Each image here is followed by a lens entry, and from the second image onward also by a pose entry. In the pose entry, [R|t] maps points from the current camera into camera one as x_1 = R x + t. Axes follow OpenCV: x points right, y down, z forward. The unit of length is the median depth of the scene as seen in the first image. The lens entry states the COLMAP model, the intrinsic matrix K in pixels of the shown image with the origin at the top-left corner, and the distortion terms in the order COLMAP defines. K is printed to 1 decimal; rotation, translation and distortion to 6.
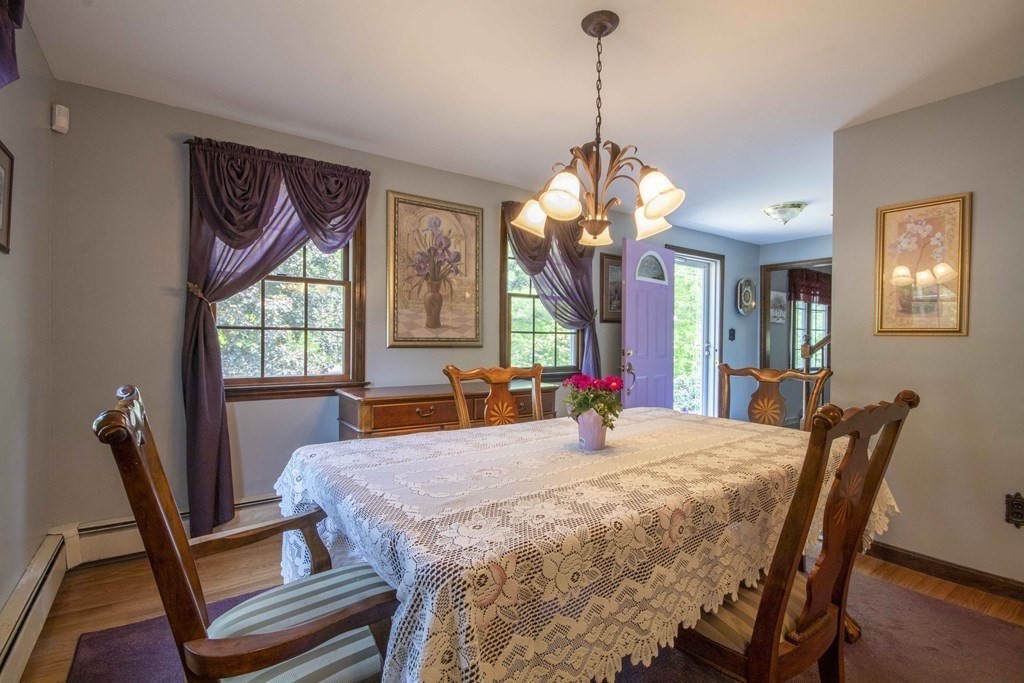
lens RADIAL K [[473.4, 0, 515.1], [0, 473.4, 344.2], [0, 0, 1]] dist [0.003849, -0.011415]
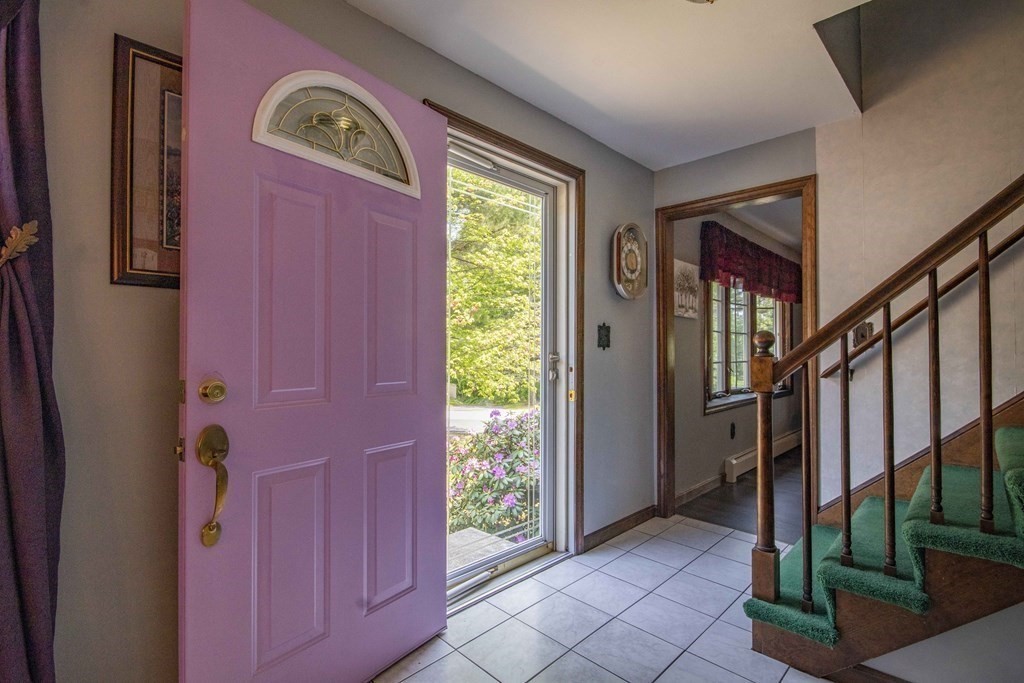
lens RADIAL K [[477.3, 0, 514.6], [0, 477.3, 348.8], [0, 0, 1]] dist [-0.017849, -0.000008]
pose [[0.984117, -0.006665, 0.177397, 0.410088], [0.009310, 0.999857, -0.014083, -0.001922], [-0.177278, 0.015510, 0.984039, 0.777462]]
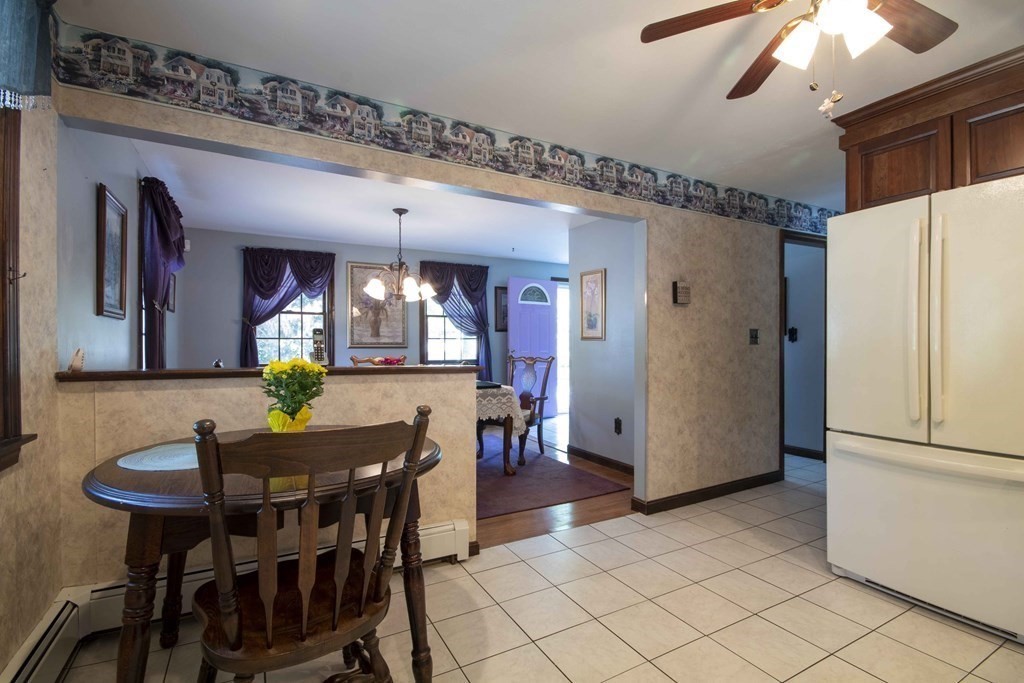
lens RADIAL K [[473.4, 0, 515.1], [0, 473.4, 344.2], [0, 0, 1]] dist [0.003849, -0.011415]
pose [[0.993363, -0.005395, -0.114895, 0.479238], [0.004892, 0.999977, -0.004660, 0.003491], [0.114918, 0.004067, 0.993367, -0.605938]]
